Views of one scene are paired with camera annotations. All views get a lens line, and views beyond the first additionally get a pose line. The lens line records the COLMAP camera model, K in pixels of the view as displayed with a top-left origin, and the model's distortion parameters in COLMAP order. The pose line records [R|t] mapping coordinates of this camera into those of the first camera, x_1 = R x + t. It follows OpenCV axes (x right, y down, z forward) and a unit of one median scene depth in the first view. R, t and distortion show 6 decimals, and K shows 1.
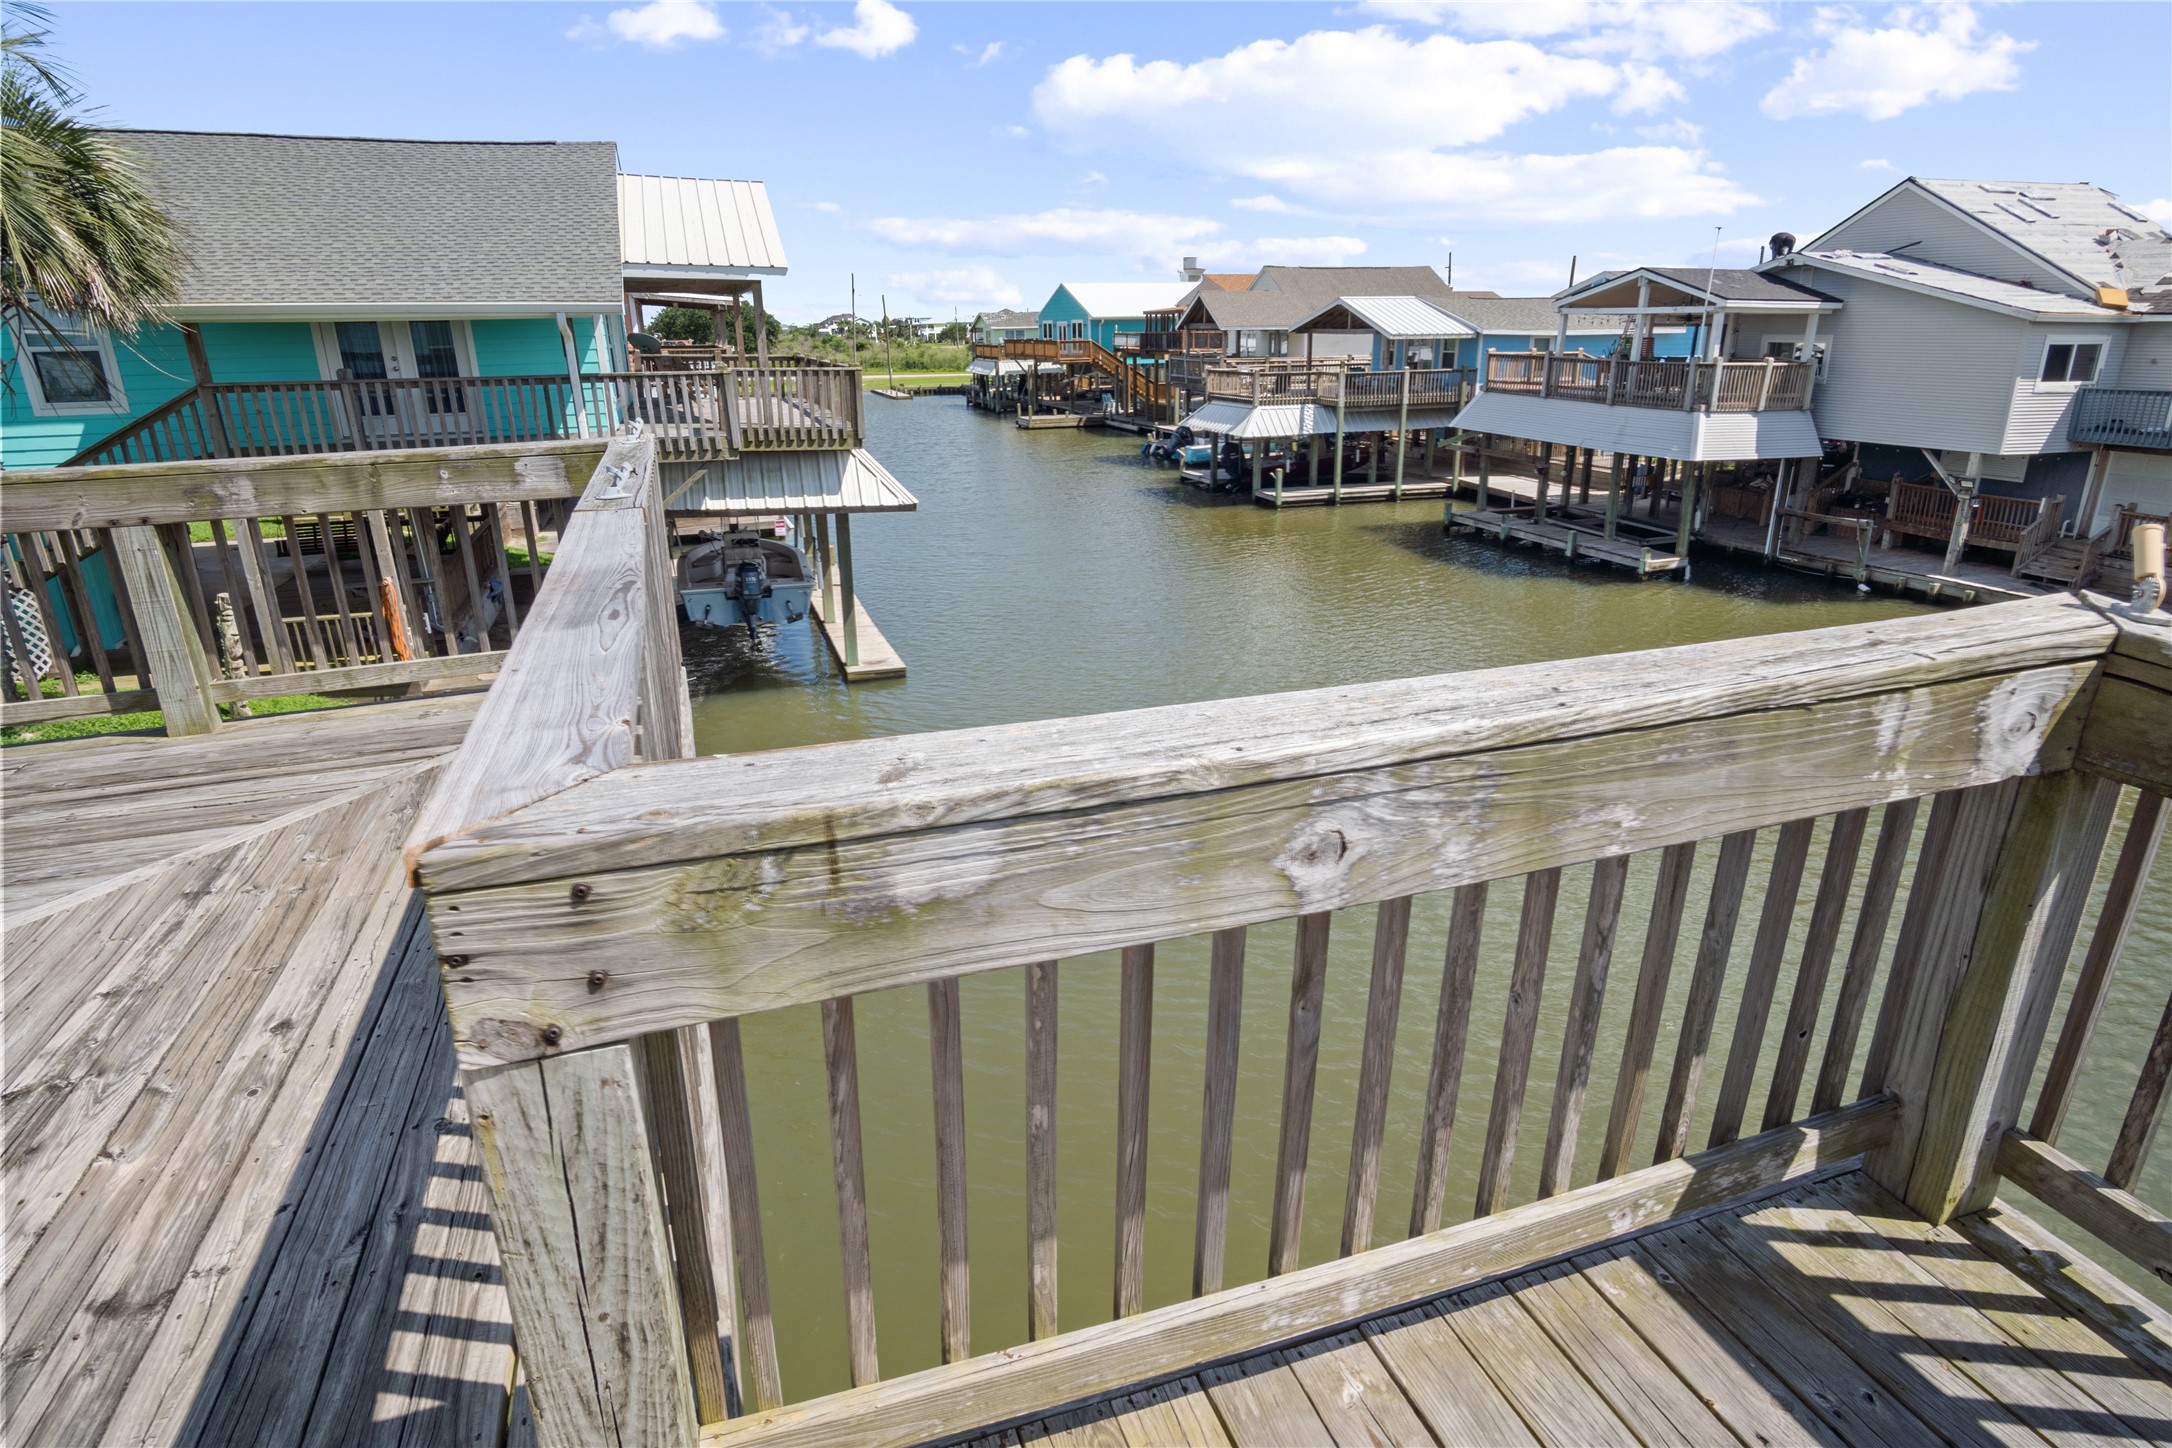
lens RADIAL K [[1164.3, 0, 1083.6], [0, 1164.3, 712.6], [0, 0, 1]] dist [-0.035033, 0.010251]
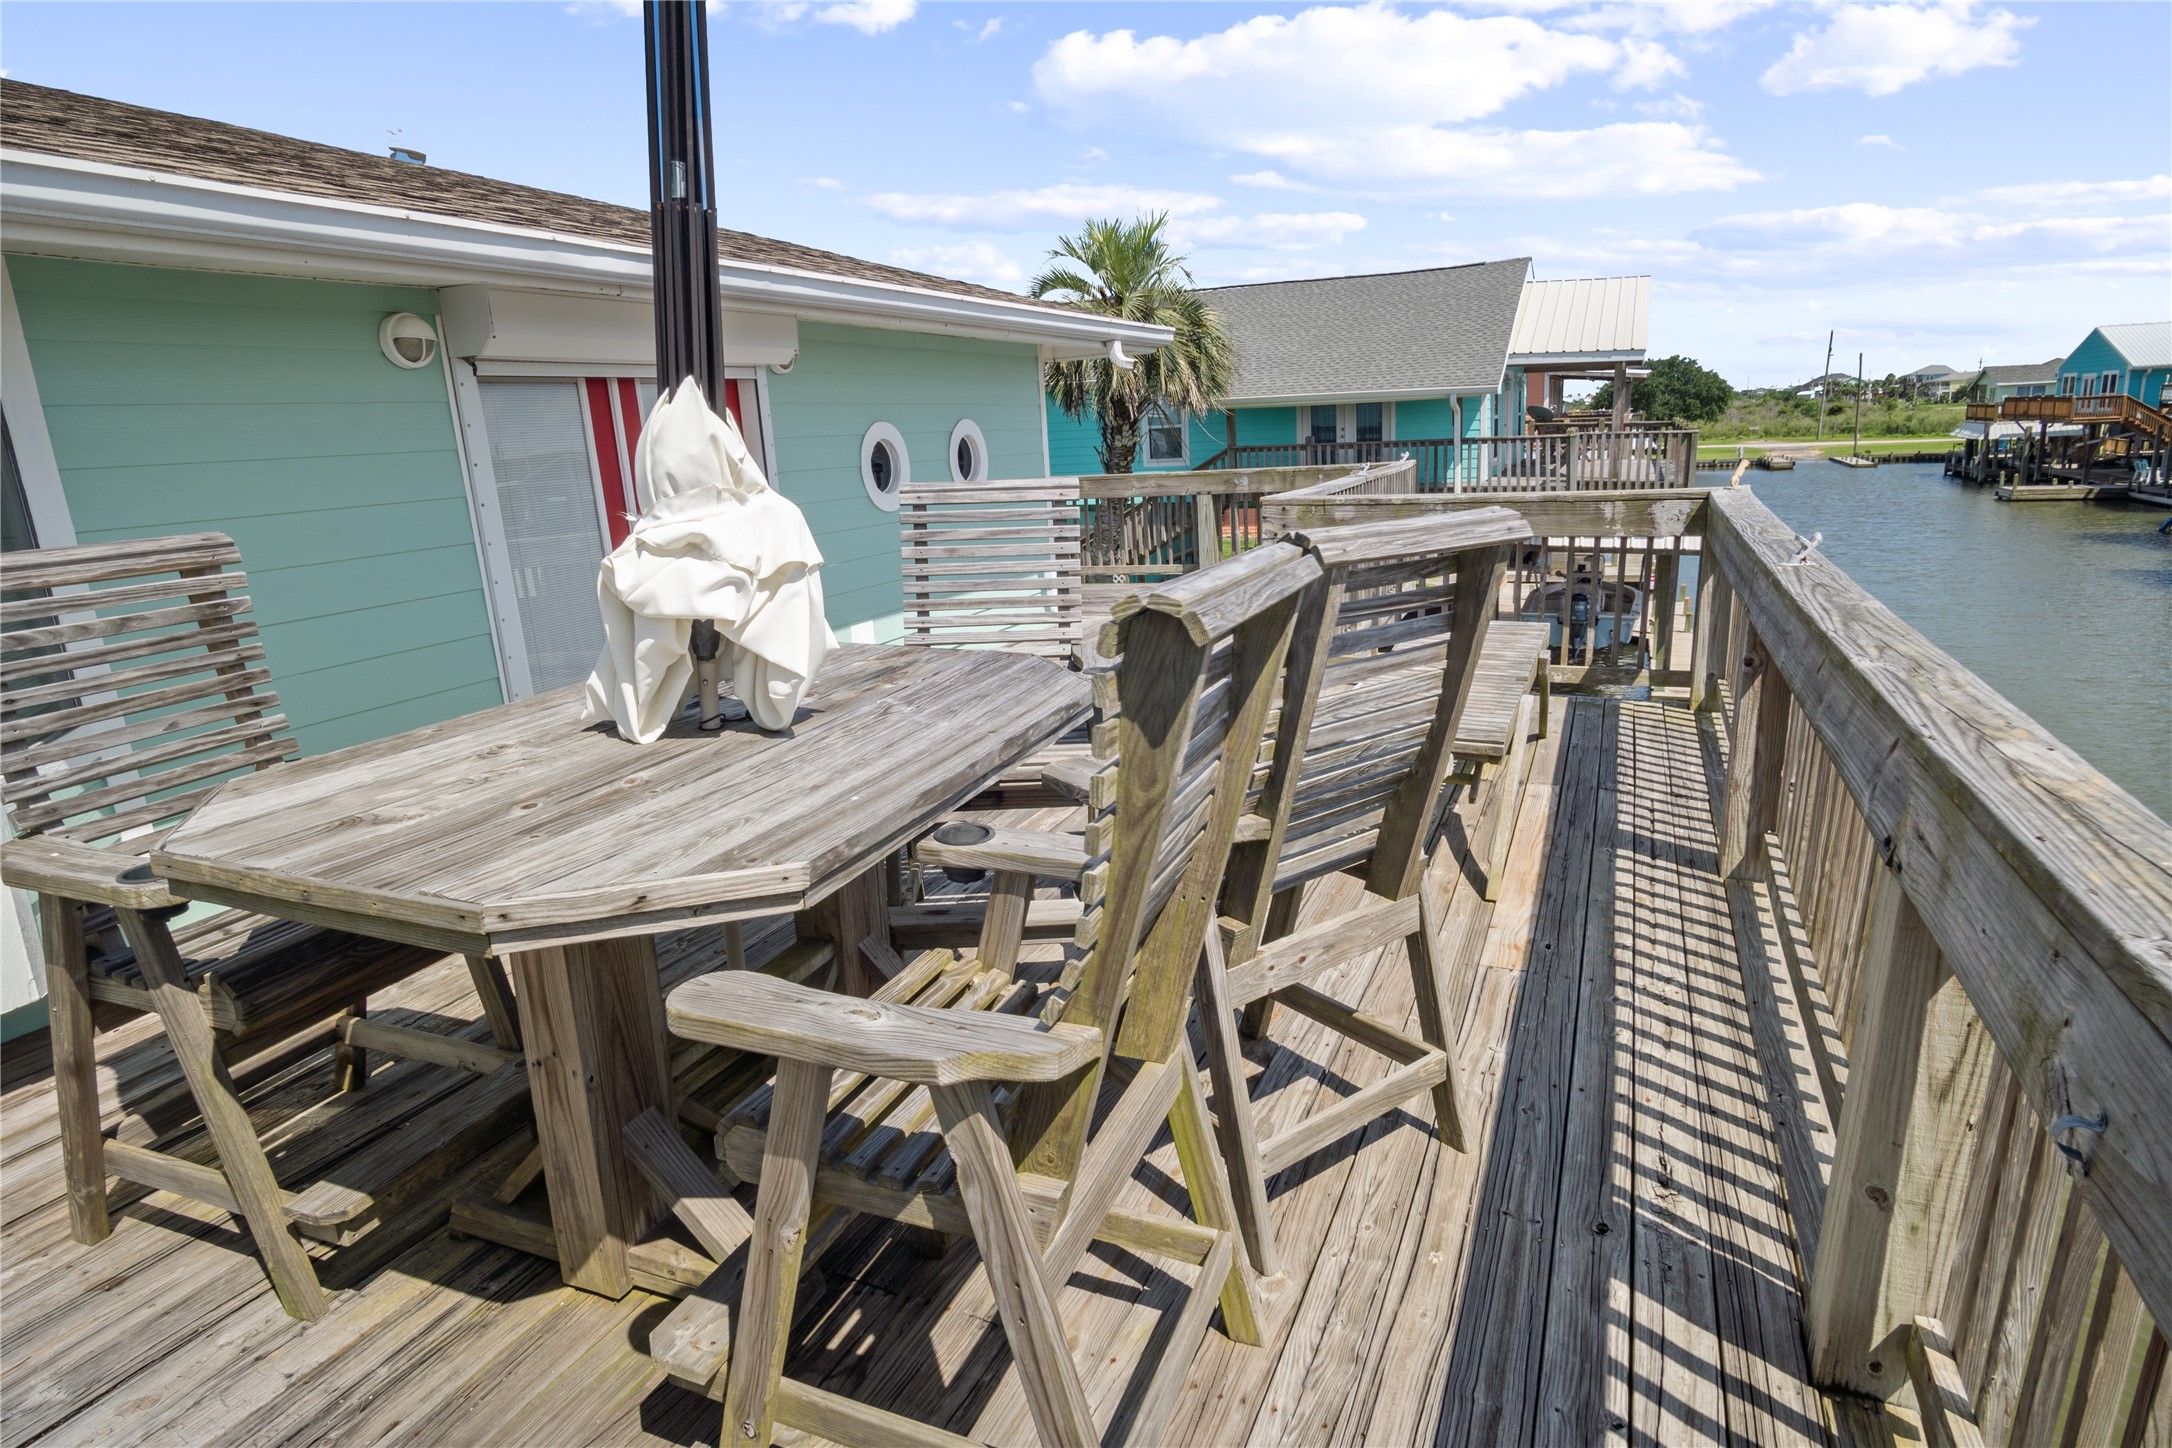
lens RADIAL K [[1164.3, 0, 1056.0], [0, 1164.3, 743.1], [0, 0, 1]] dist [-0.035033, 0.010251]
pose [[0.712594, 0.155680, -0.684086, 0.203353], [-0.177571, 0.983342, 0.038813, 0.088644], [0.678733, 0.093816, 0.728368, -0.273926]]
